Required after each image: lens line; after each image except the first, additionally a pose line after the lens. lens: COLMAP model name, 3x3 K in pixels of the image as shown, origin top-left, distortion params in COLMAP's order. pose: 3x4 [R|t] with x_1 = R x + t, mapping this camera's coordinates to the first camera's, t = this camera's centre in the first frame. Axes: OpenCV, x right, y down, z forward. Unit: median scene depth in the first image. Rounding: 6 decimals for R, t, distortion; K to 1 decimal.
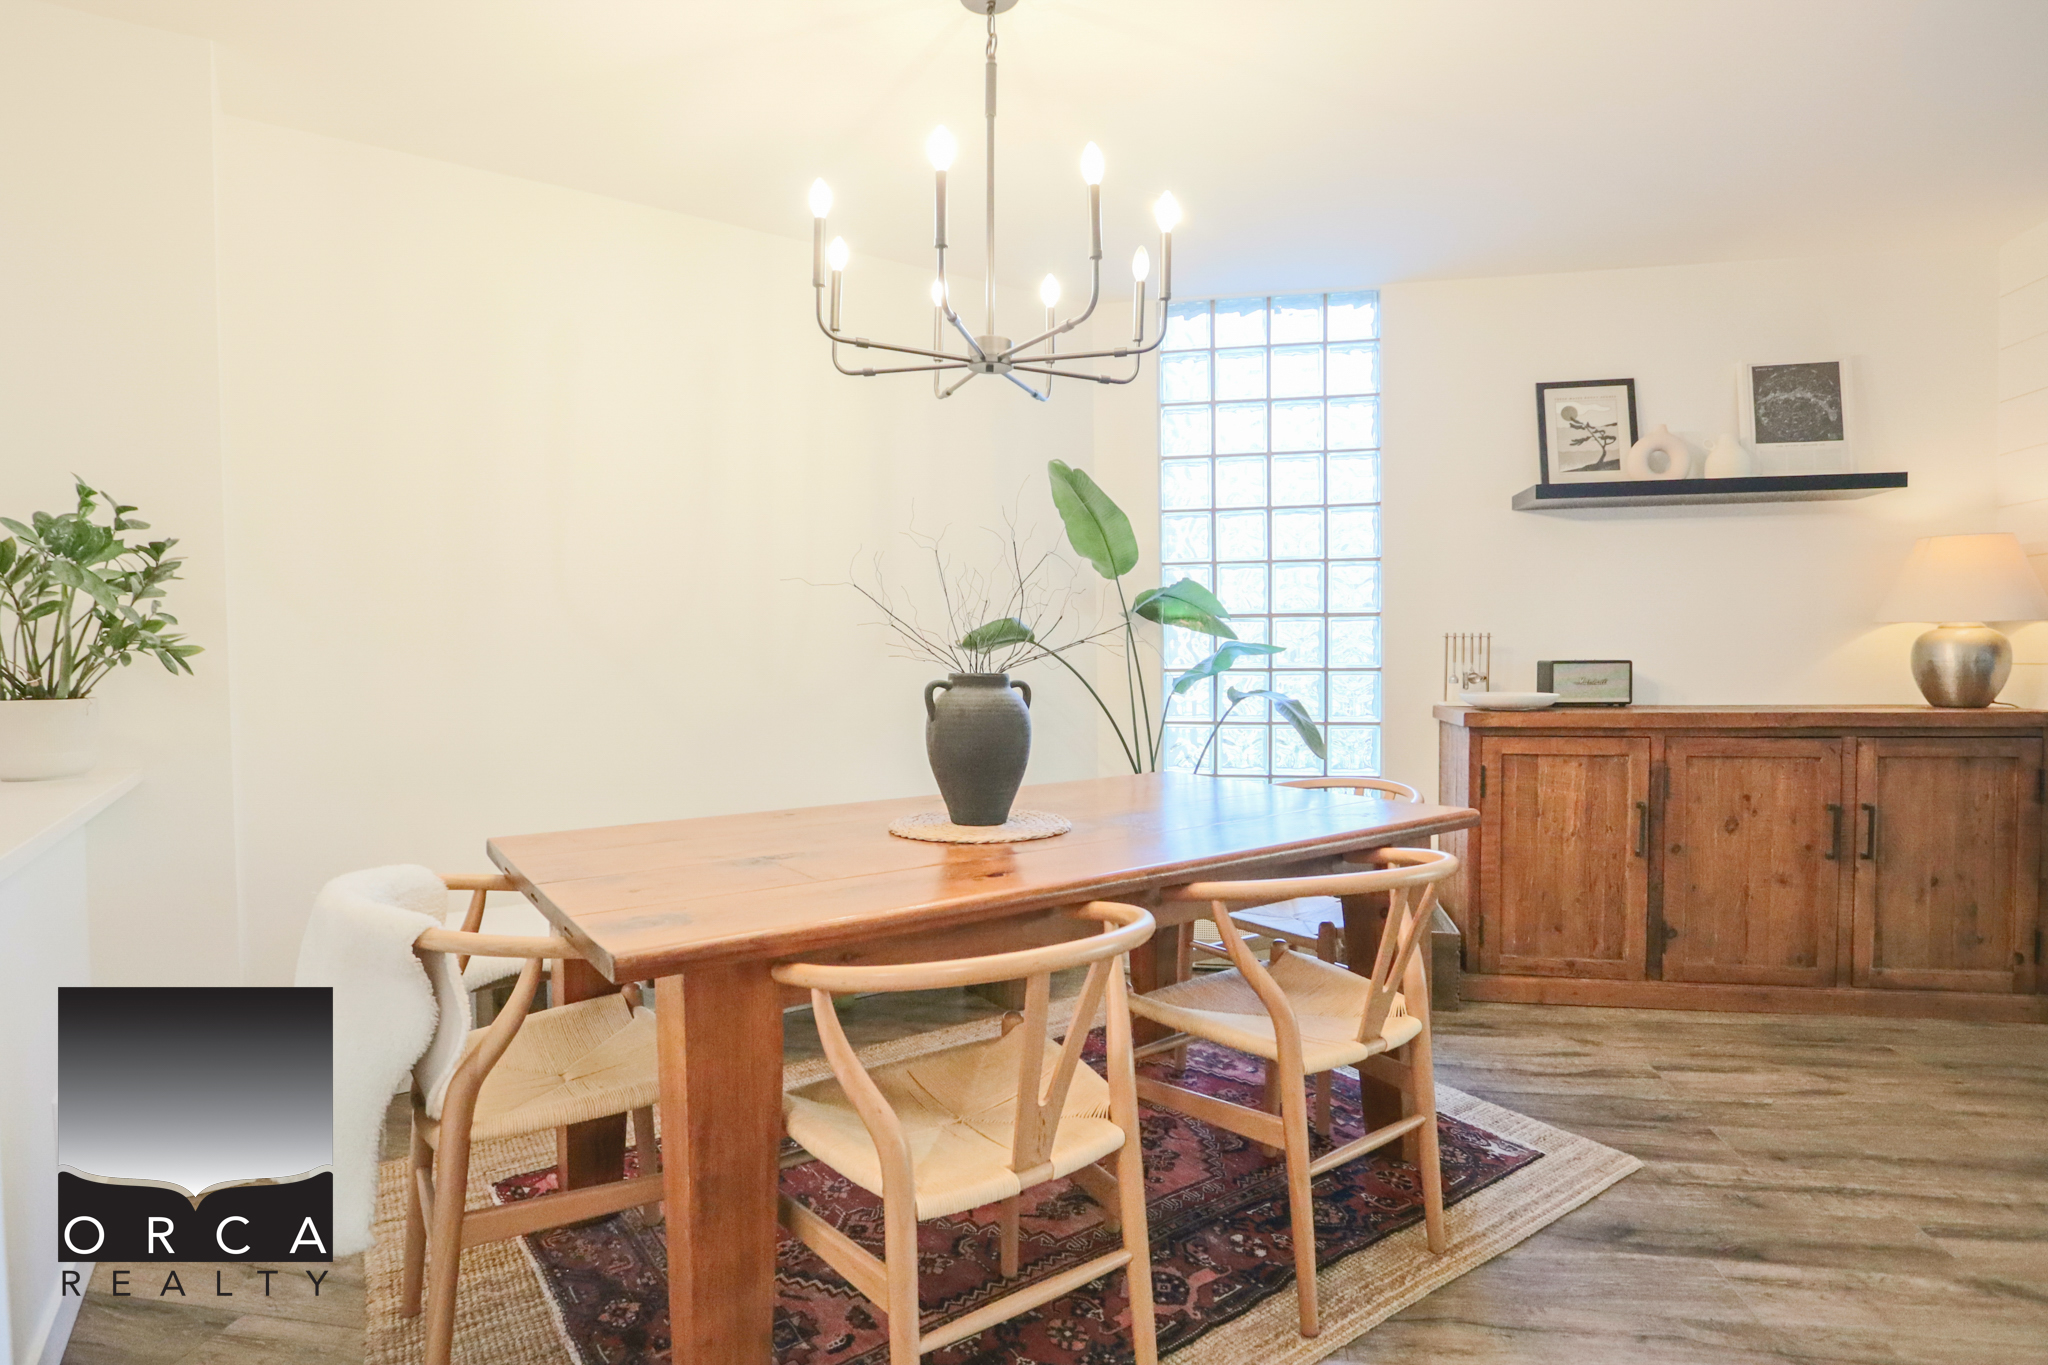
lens RADIAL K [[1047.1, 0, 1008.0], [0, 1047.1, 691.8], [0, 0, 1]] dist [-0.015749, 0.001294]
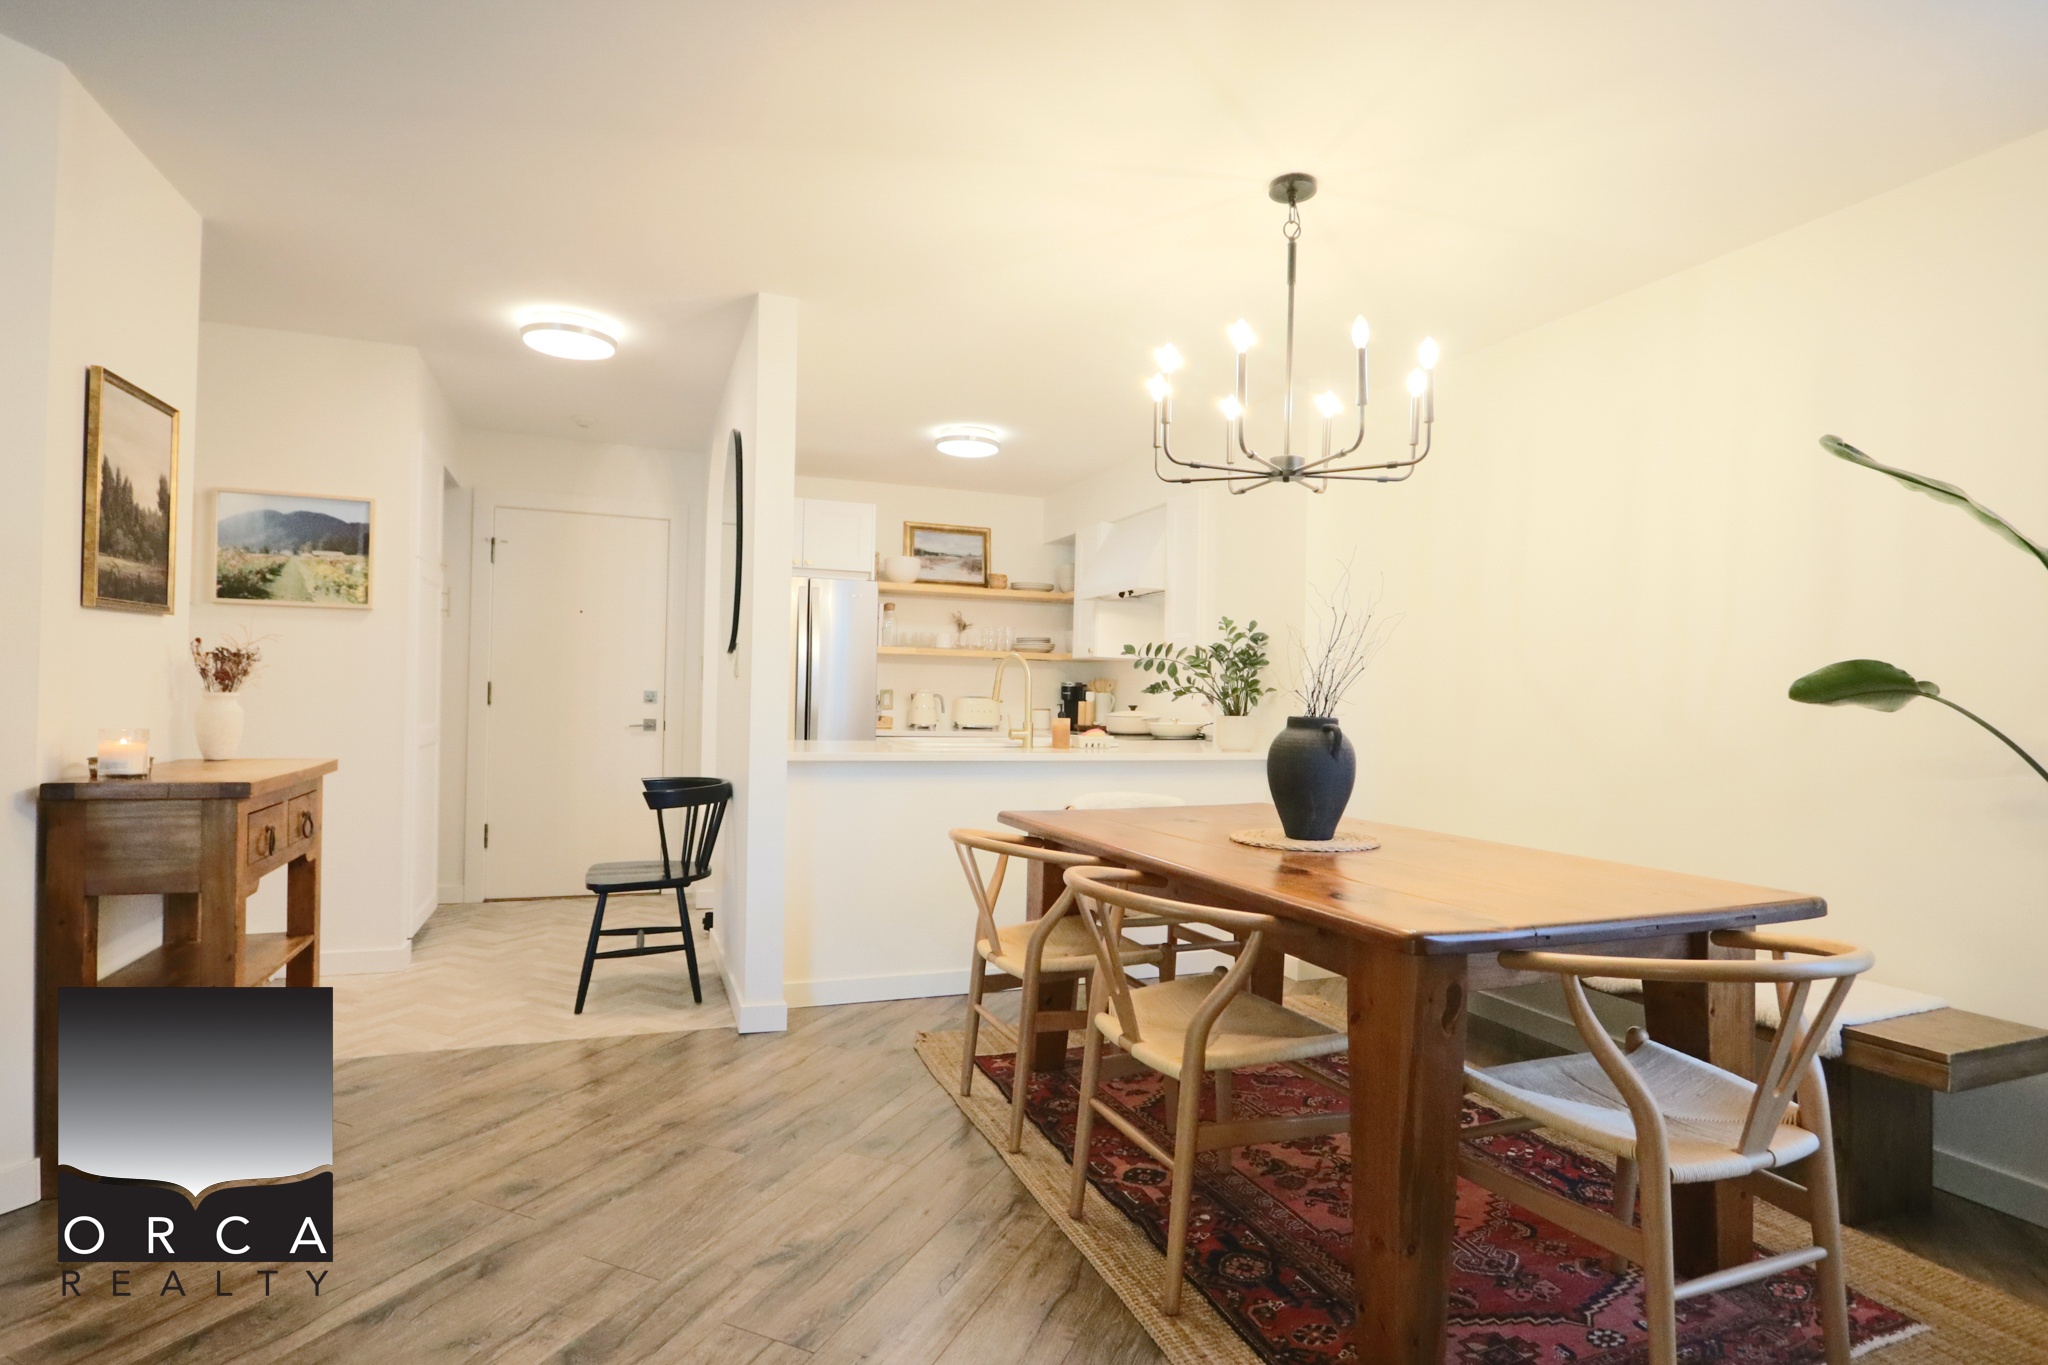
lens RADIAL K [[1047.1, 0, 1010.2], [0, 1047.1, 691.8], [0, 0, 1]] dist [-0.015749, 0.001294]
pose [[-0.232478, 0.001096, -0.972601, 0.845984], [-0.051083, 0.998605, 0.013336, -0.031019], [0.971259, 0.052784, -0.232098, 0.634255]]
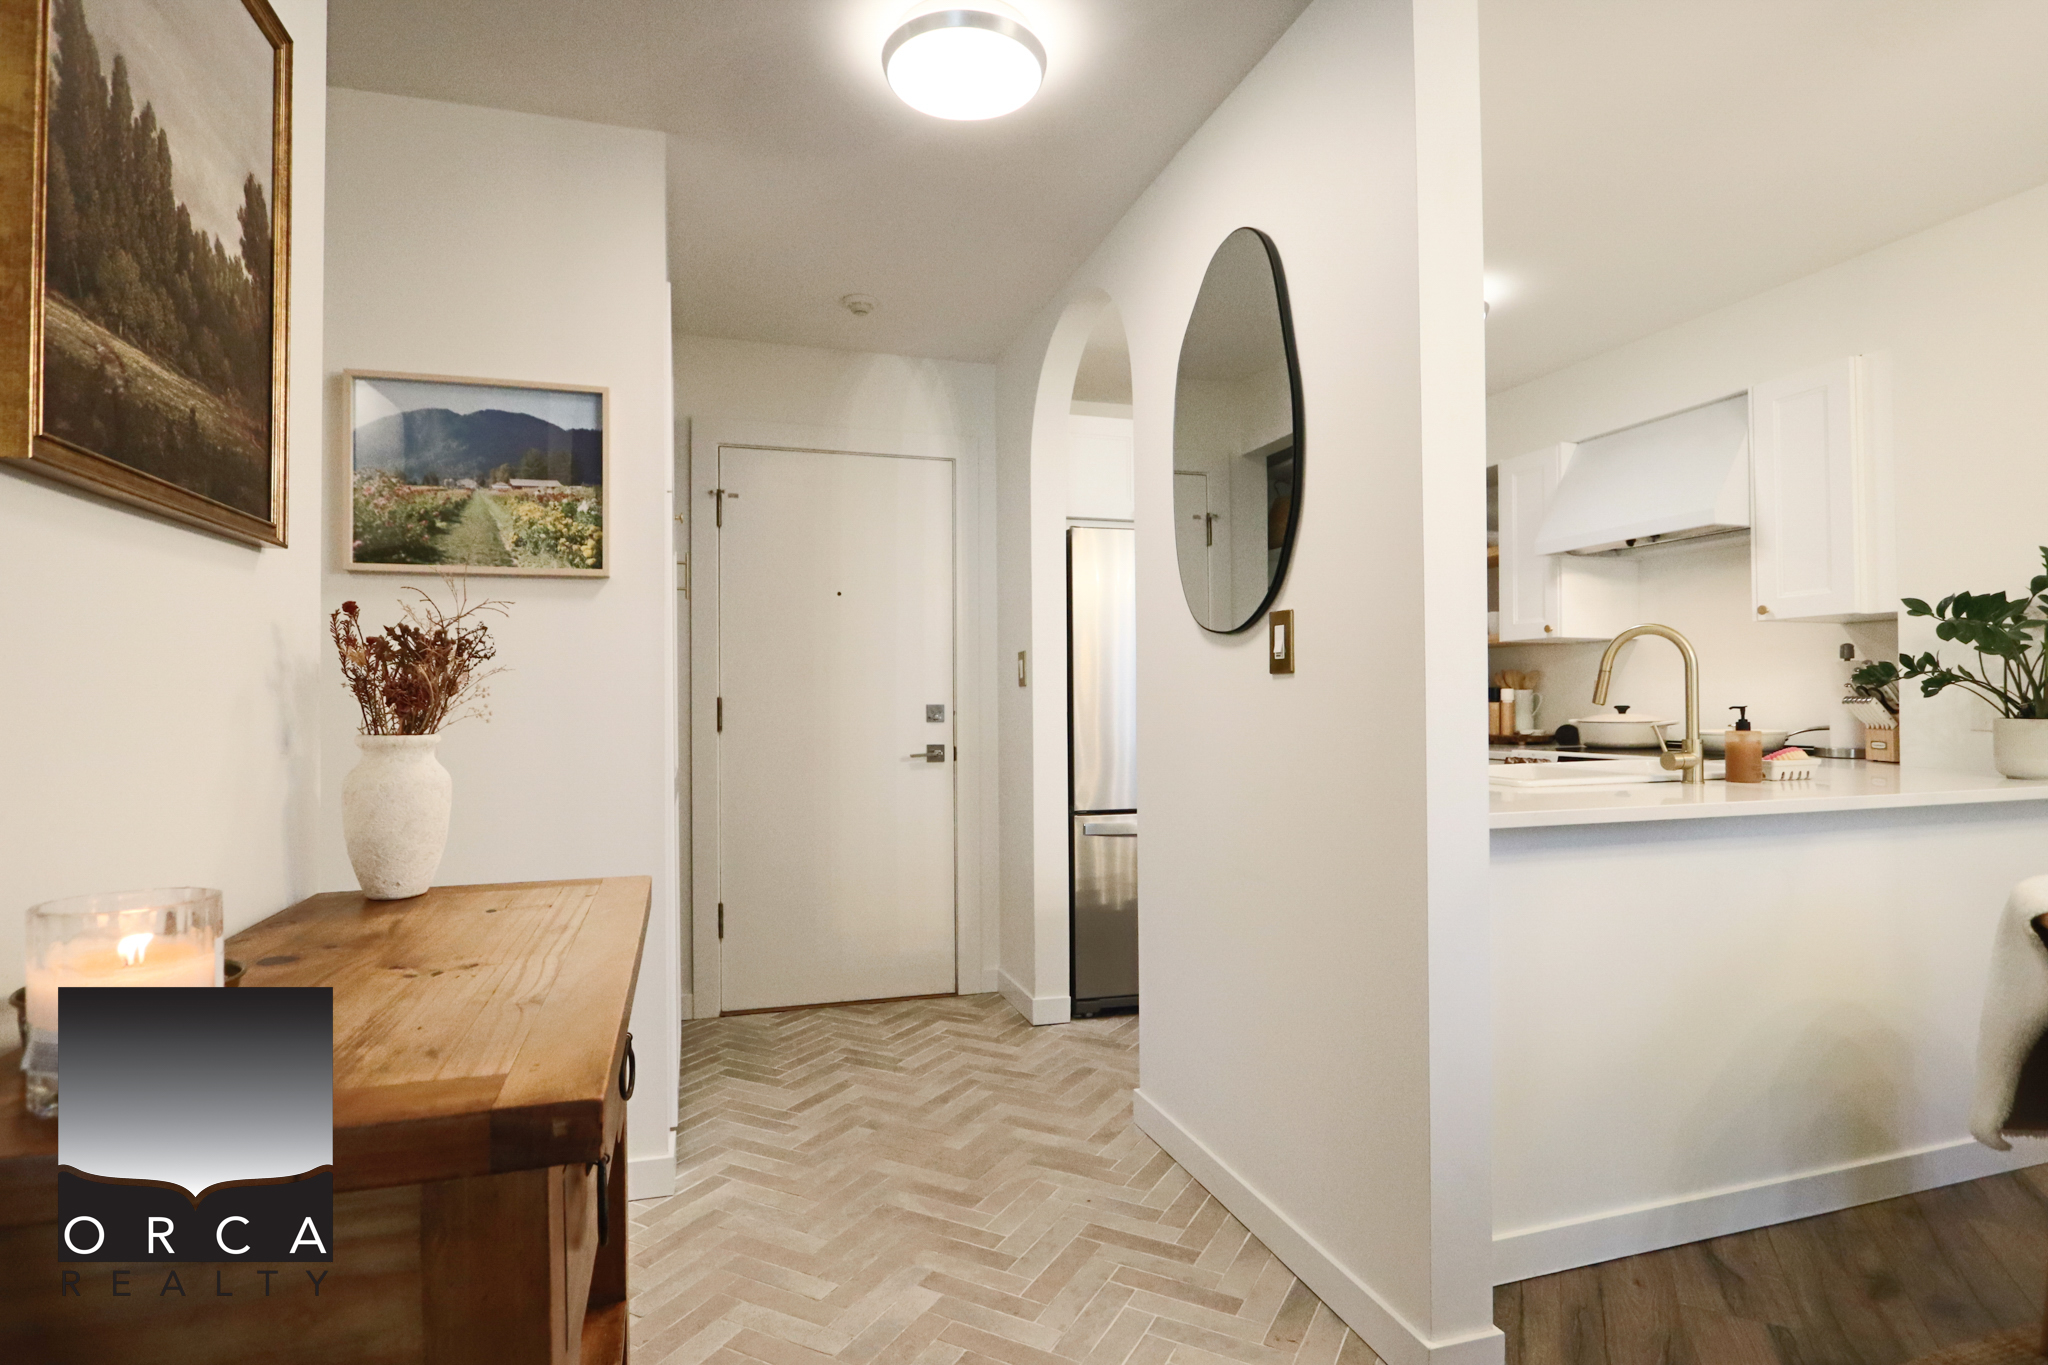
lens RADIAL K [[1047.1, 0, 1010.5], [0, 1047.1, 693.4], [0, 0, 1]] dist [-0.015749, 0.001294]
pose [[-0.296731, 0.005110, -0.954948, 0.424605], [-0.021530, 0.999696, 0.012039, -0.008083], [0.954718, 0.024133, -0.296530, 0.083971]]
